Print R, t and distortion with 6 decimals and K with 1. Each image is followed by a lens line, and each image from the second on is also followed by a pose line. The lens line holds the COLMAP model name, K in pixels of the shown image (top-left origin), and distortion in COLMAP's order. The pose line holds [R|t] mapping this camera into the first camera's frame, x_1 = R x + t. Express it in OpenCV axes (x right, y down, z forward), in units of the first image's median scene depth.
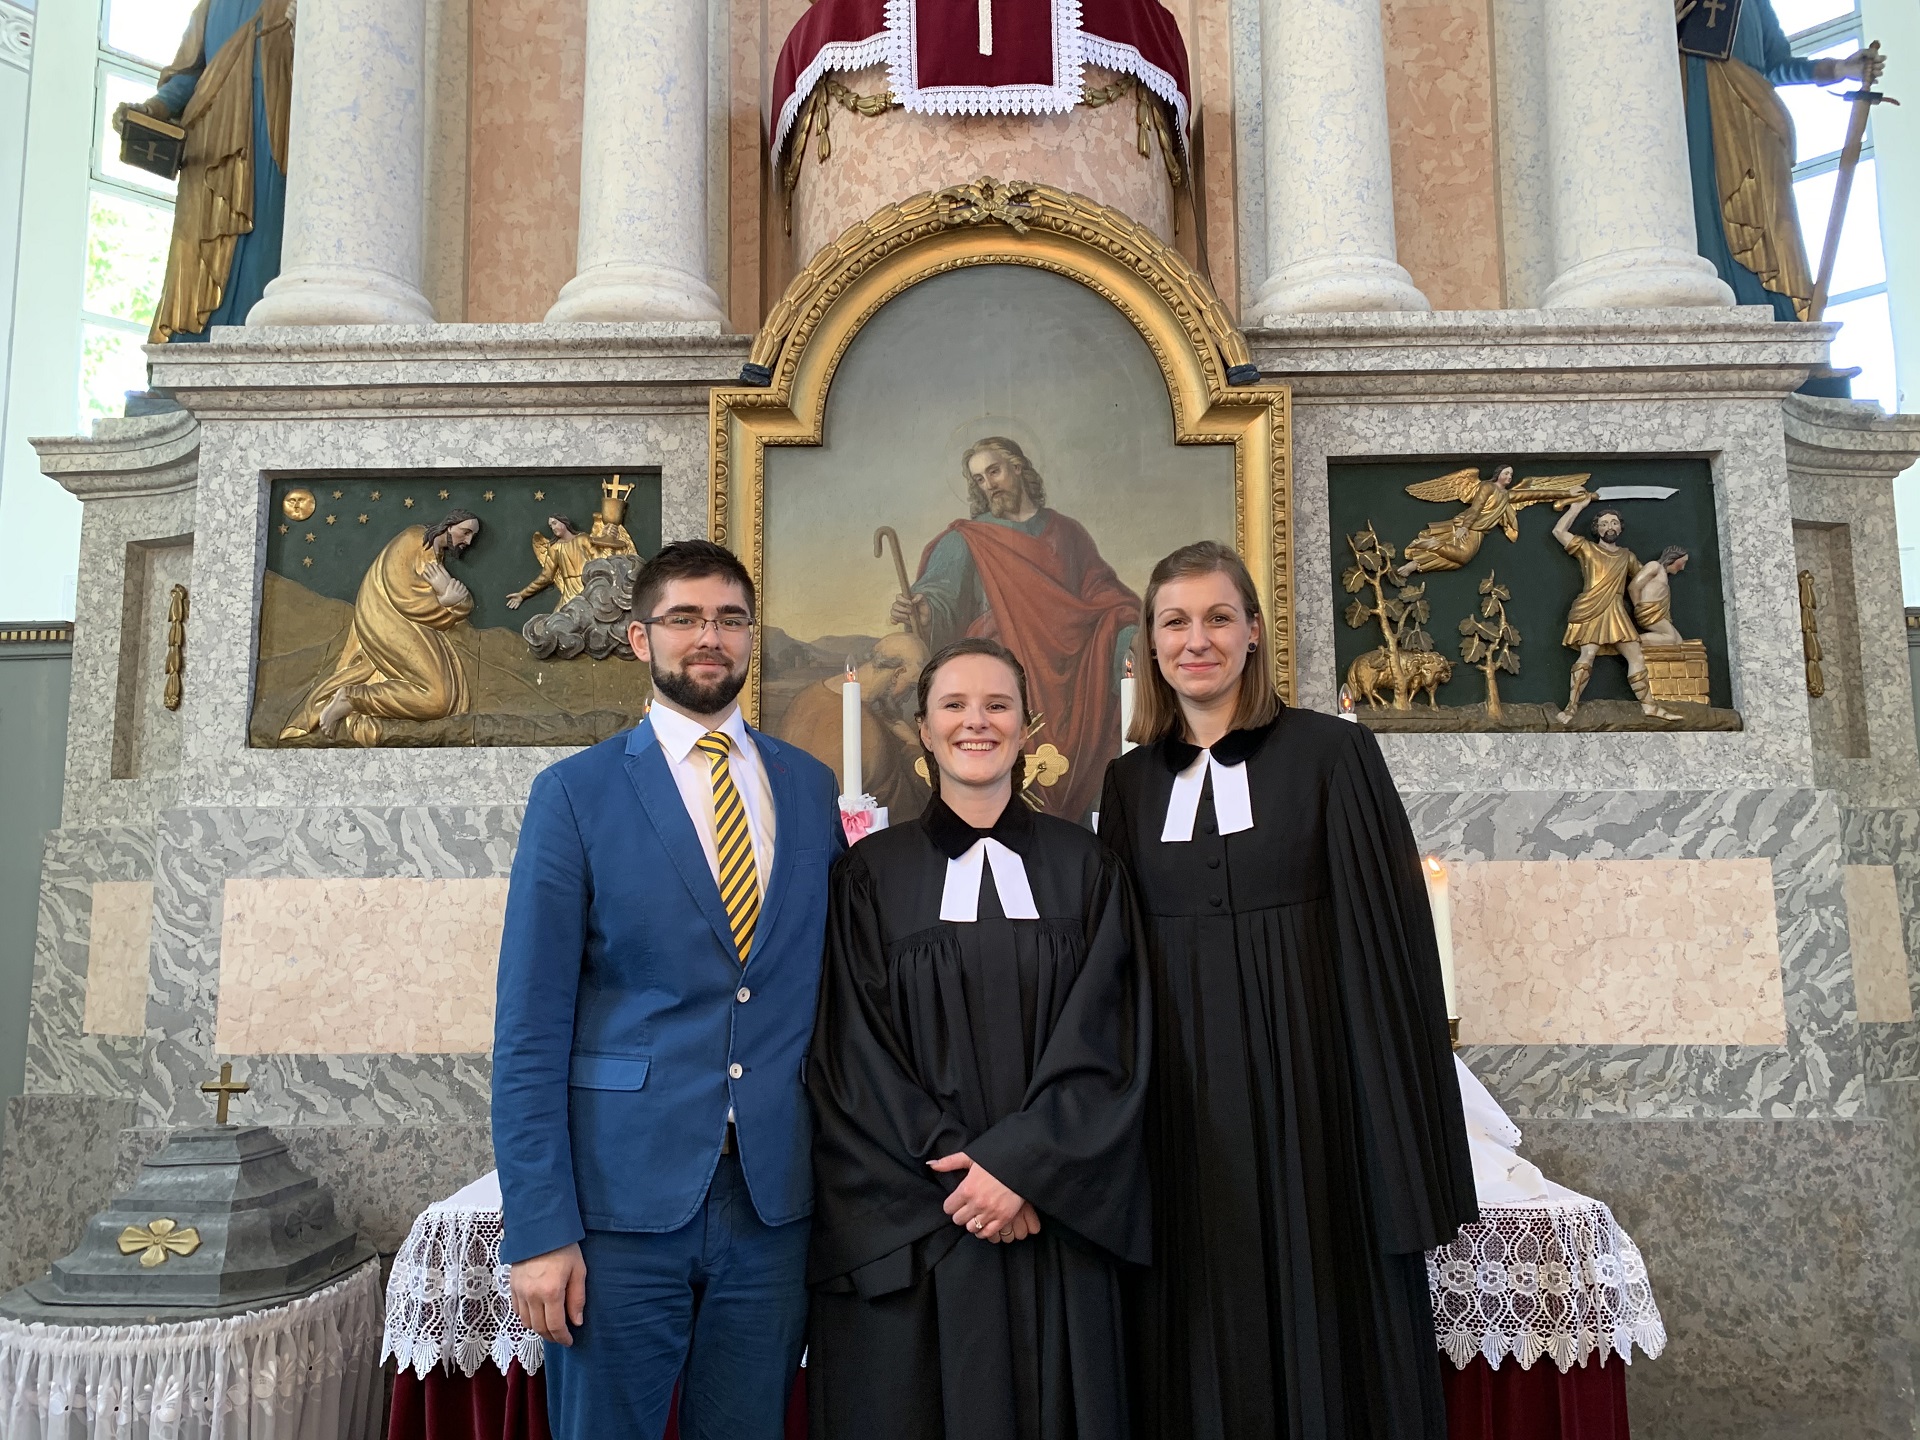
lens RADIAL K [[1489.1, 0, 937.4], [0, 1489.1, 711.7], [0, 0, 1]] dist [0.019871, -0.012651]
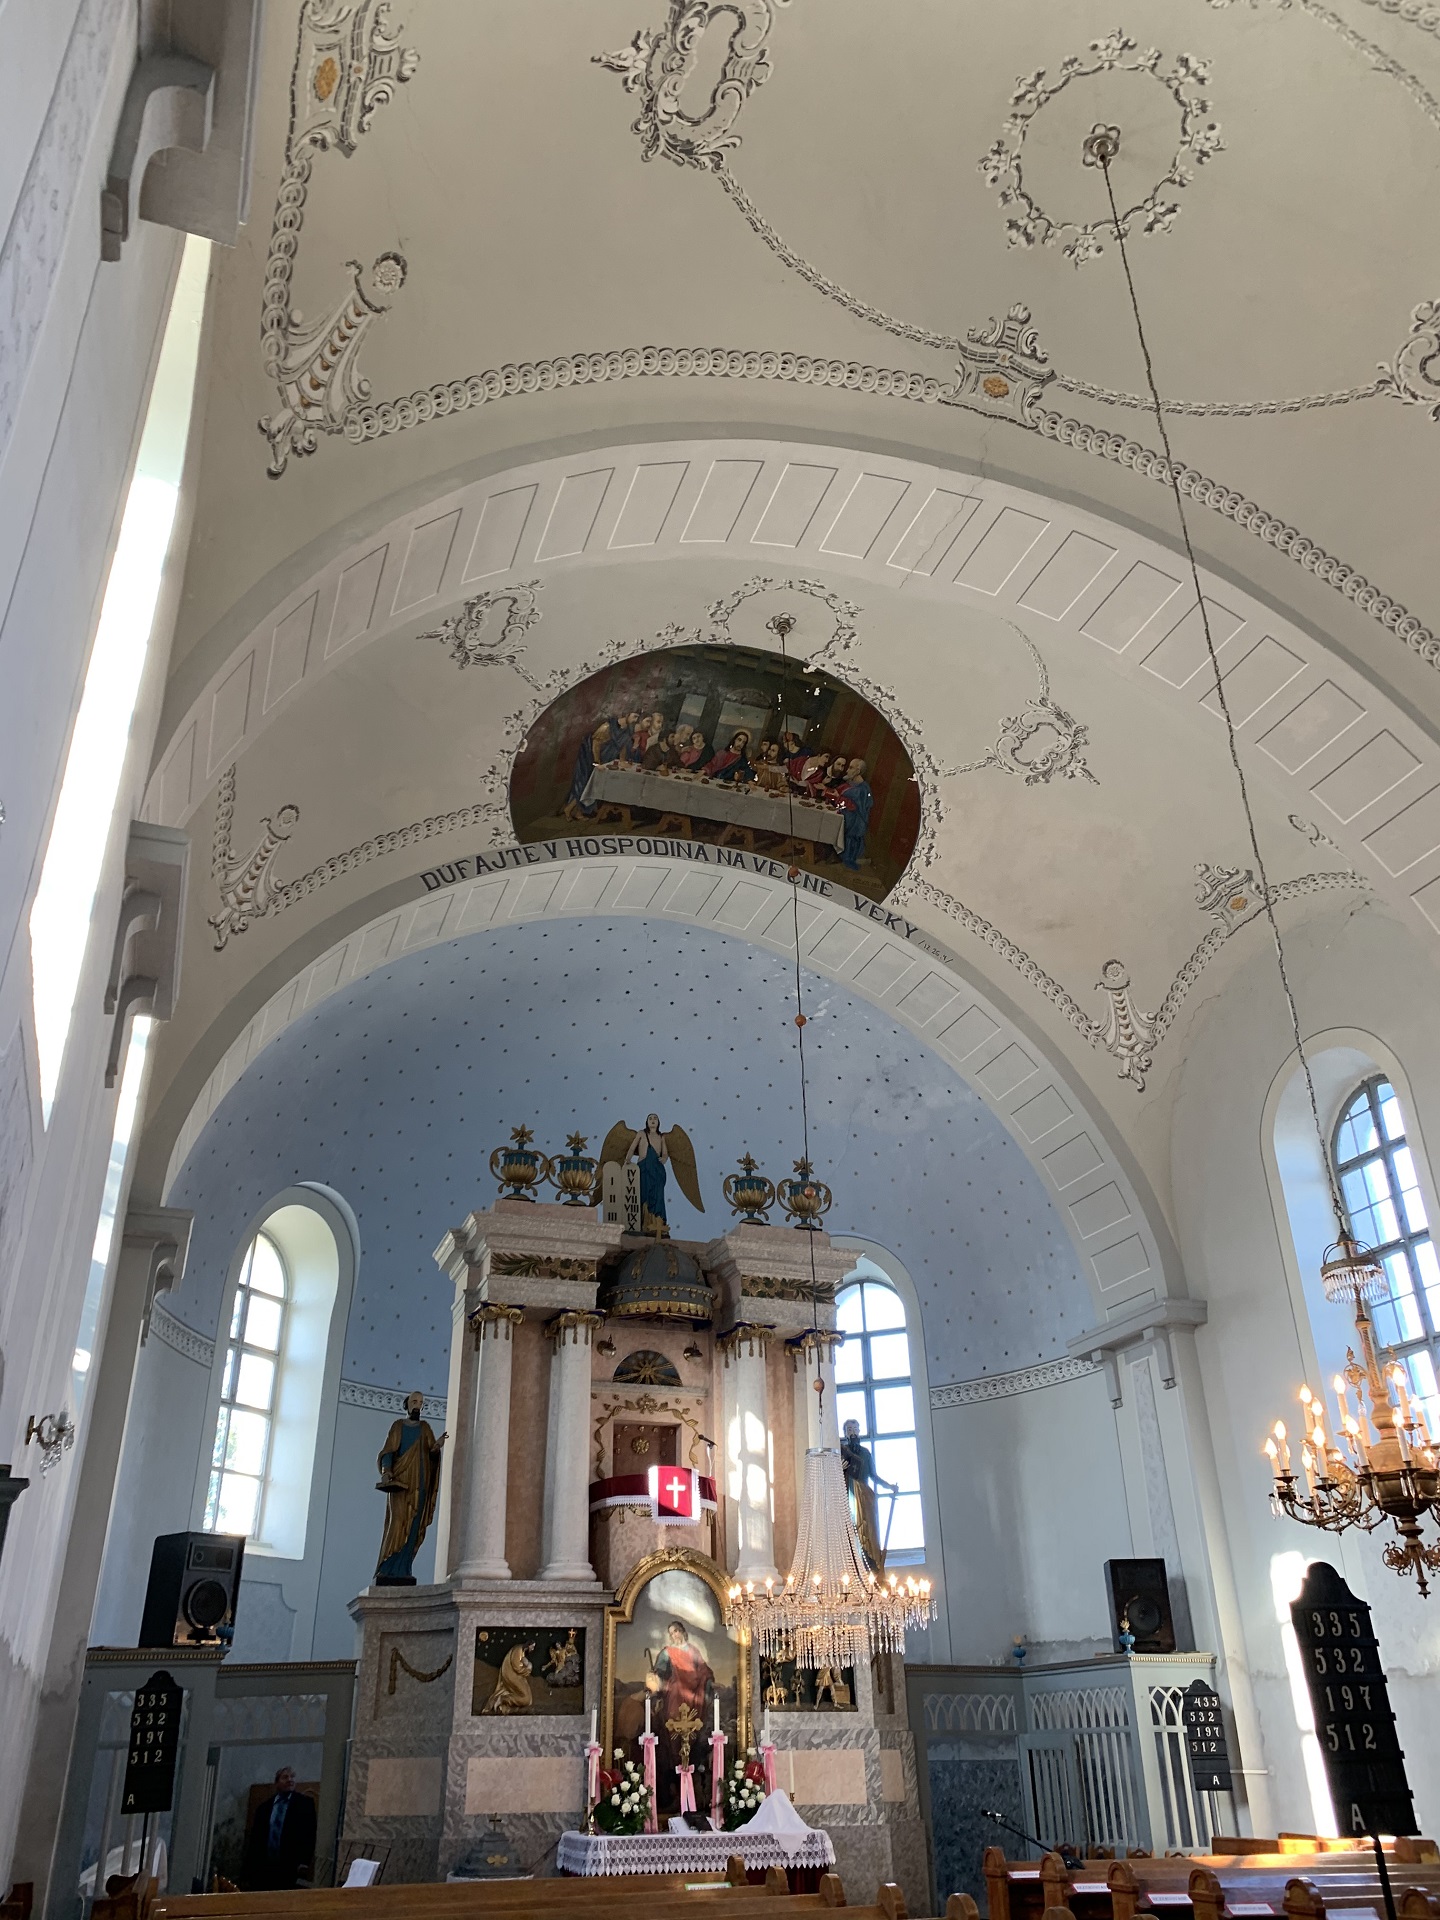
lens RADIAL K [[1489.1, 0, 720.0], [0, 1489.1, 960.0], [0, 0, 1]] dist [0.019871, -0.012651]
pose [[0.934613, 0.162366, 0.316443, -1.292266], [-0.037501, 0.929744, -0.366291, -0.353714], [-0.353685, 0.330473, 0.875040, -2.810835]]
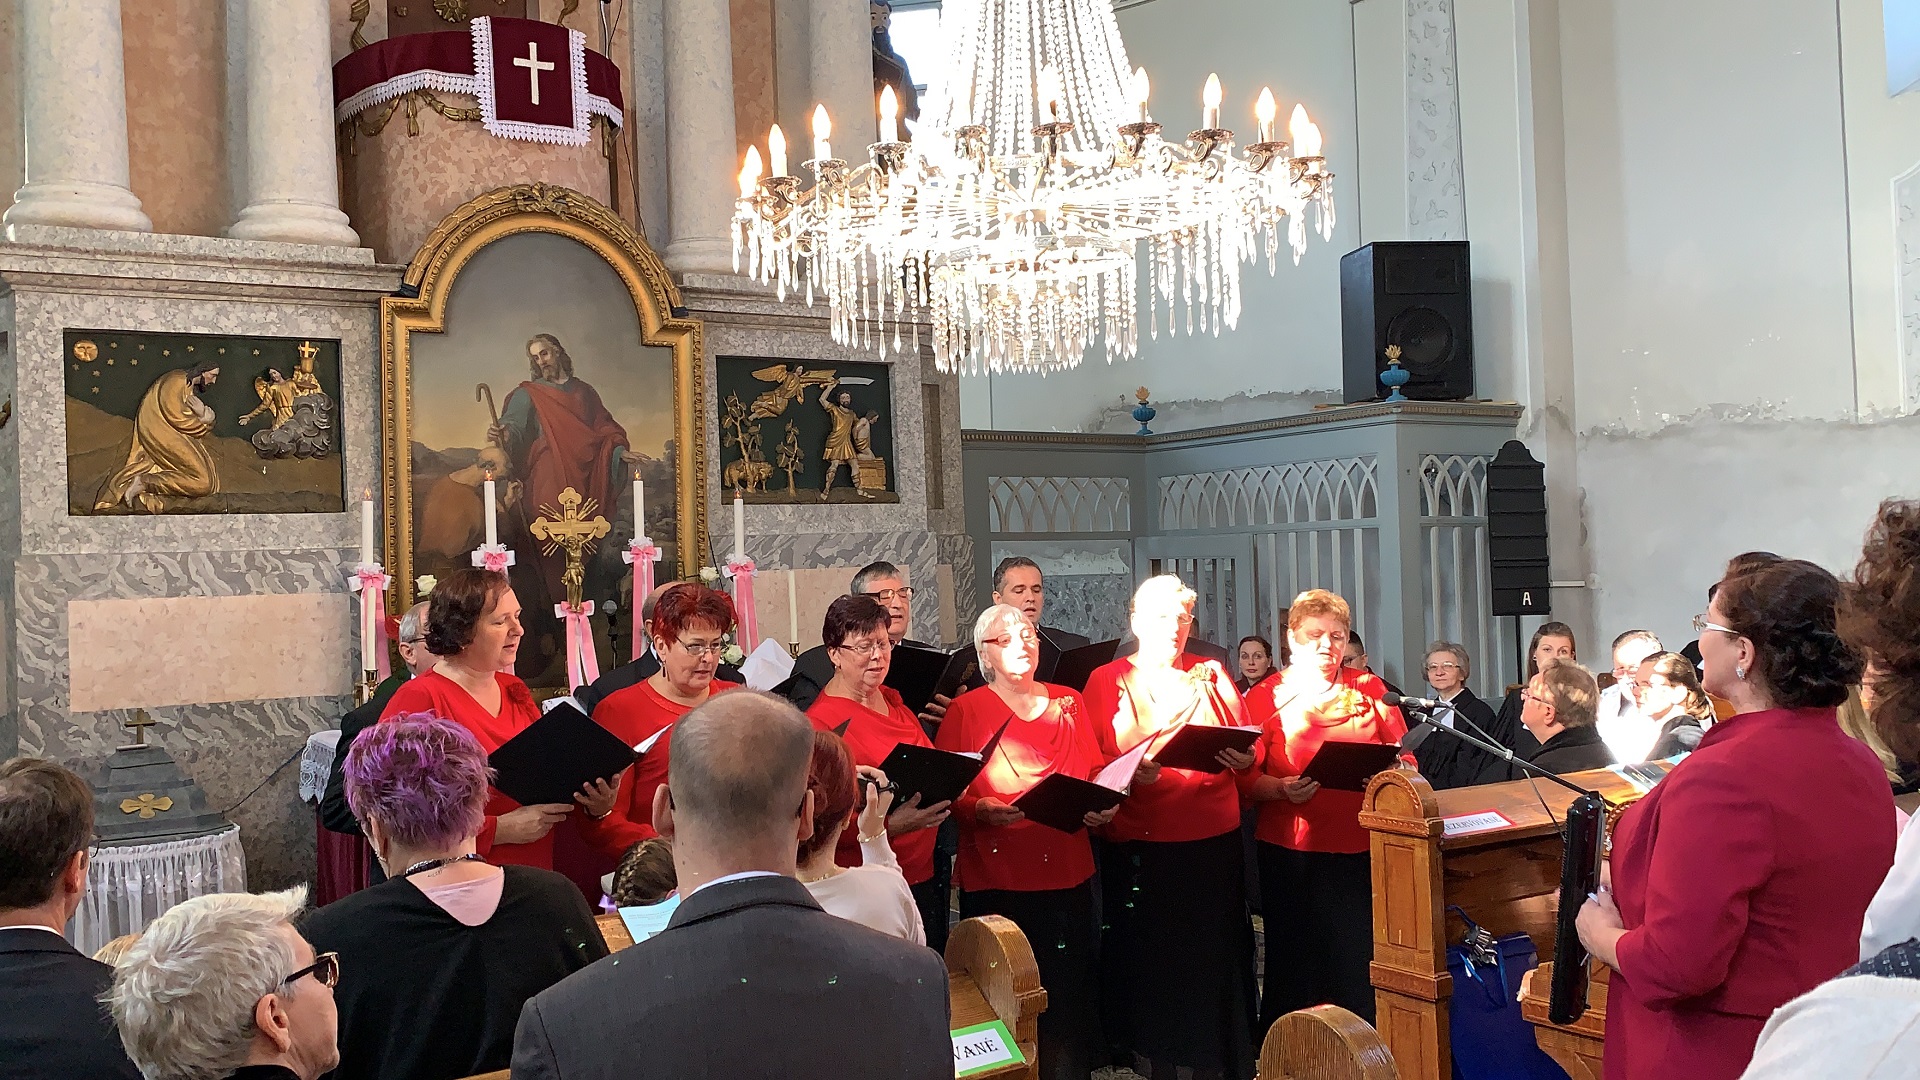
lens RADIAL K [[1678.6, 0, 948.0], [0, 1678.6, 532.4], [0, 0, 1]] dist [0.120743, -0.279052]
pose [[0.827189, -0.011497, 0.561806, -0.682574], [-0.041272, 0.995847, 0.081147, -0.133476], [-0.560406, -0.090311, 0.823279, -0.913088]]
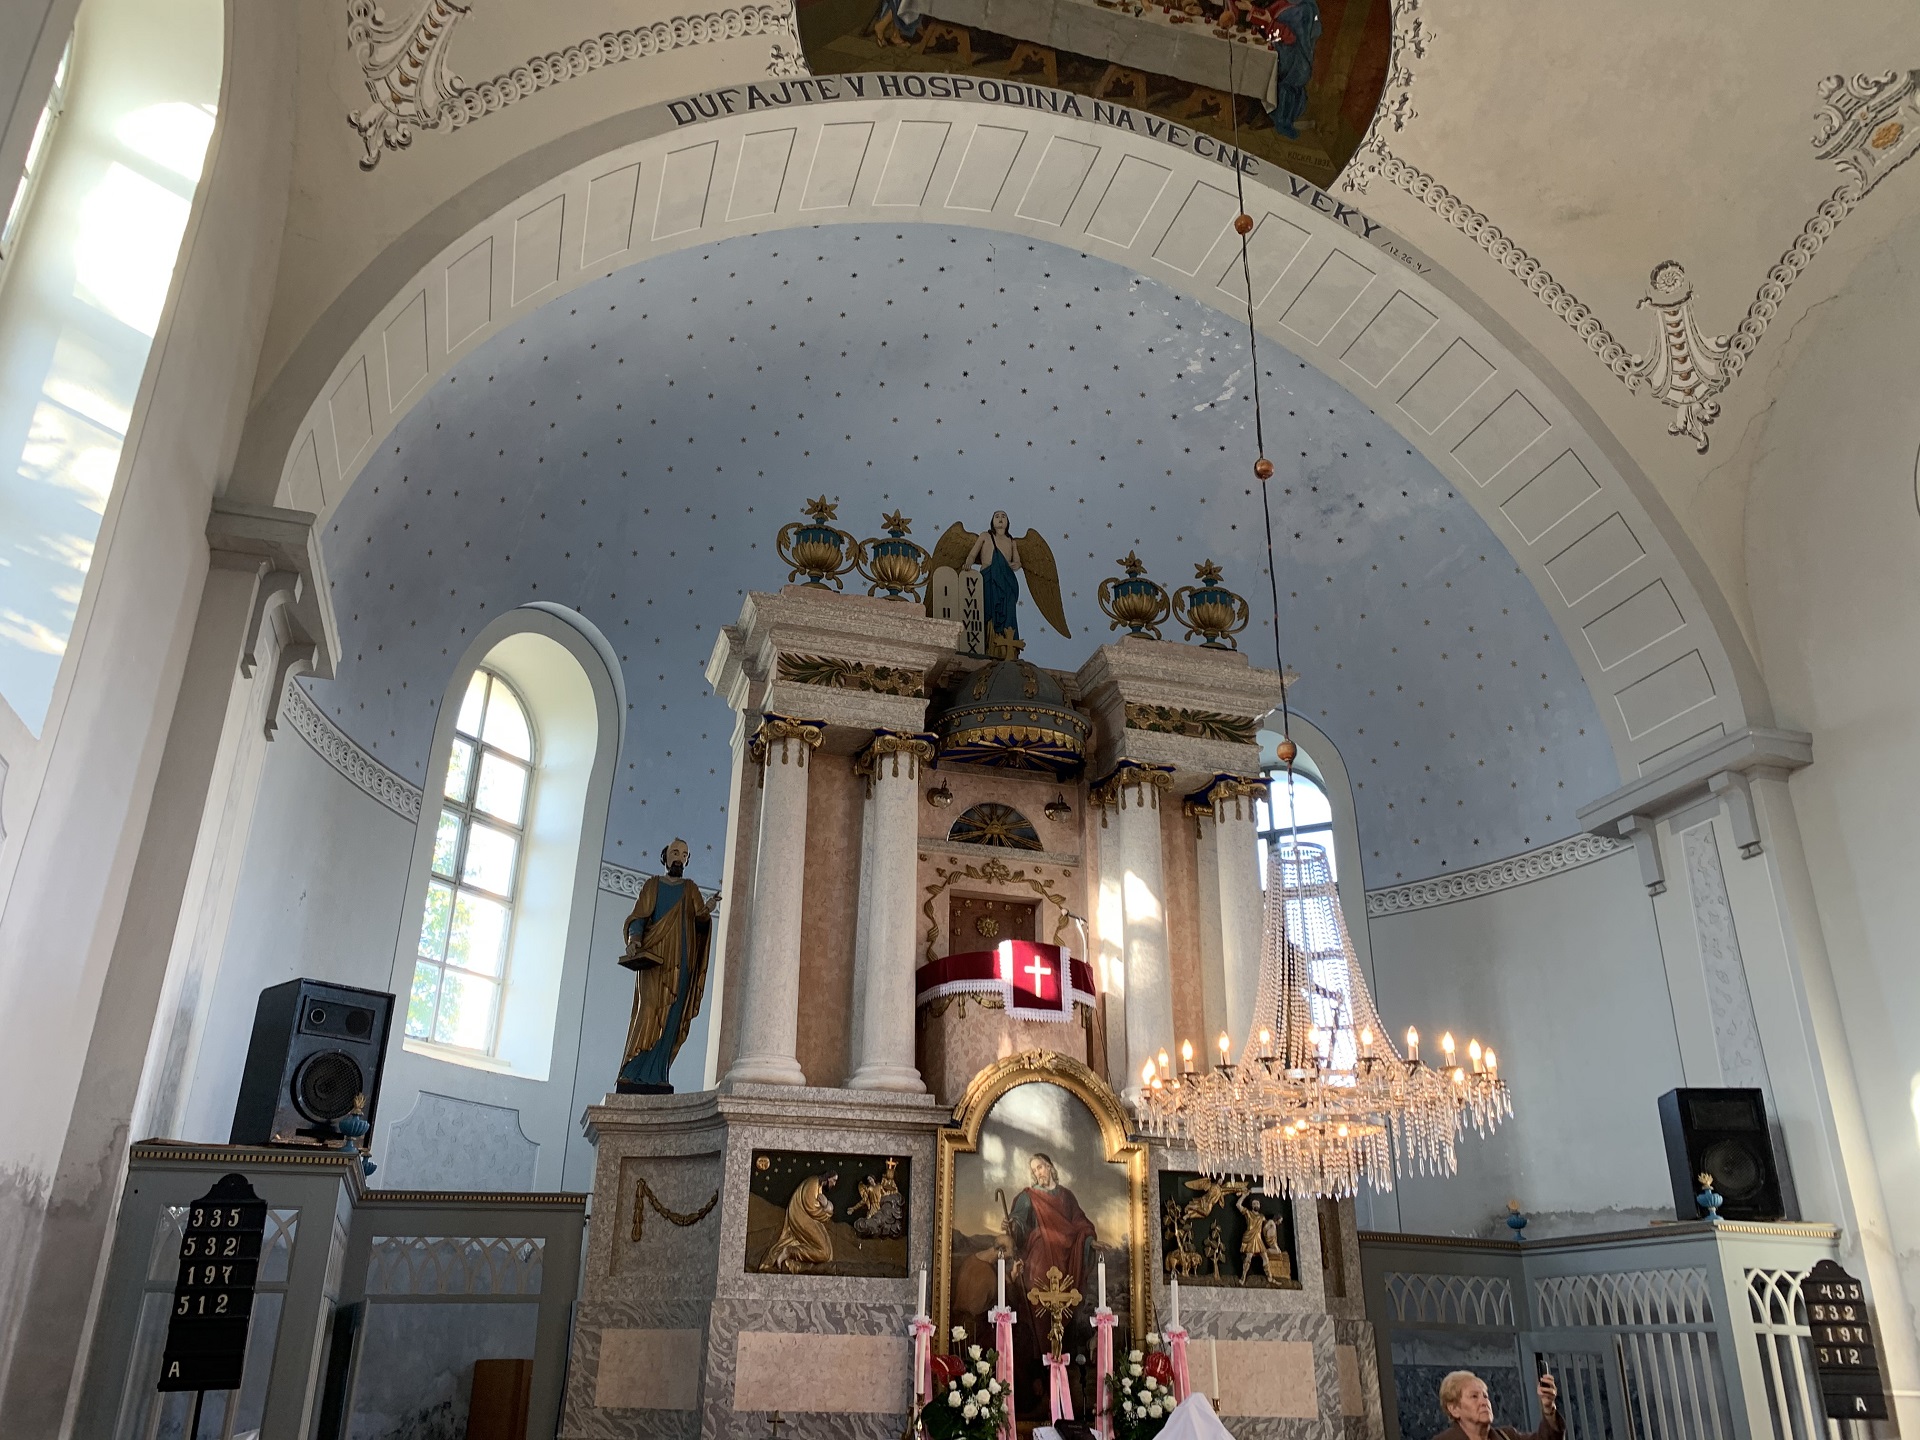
lens RADIAL K [[1483.1, 0, 942.2], [0, 1483.1, 691.2], [0, 0, 1]] dist [0.014062, -0.009264]
pose [[0.956543, 0.142422, 0.254442, -0.883151], [-0.062664, 0.952619, -0.297641, -0.171100], [-0.284777, 0.268762, 0.920146, -1.512249]]
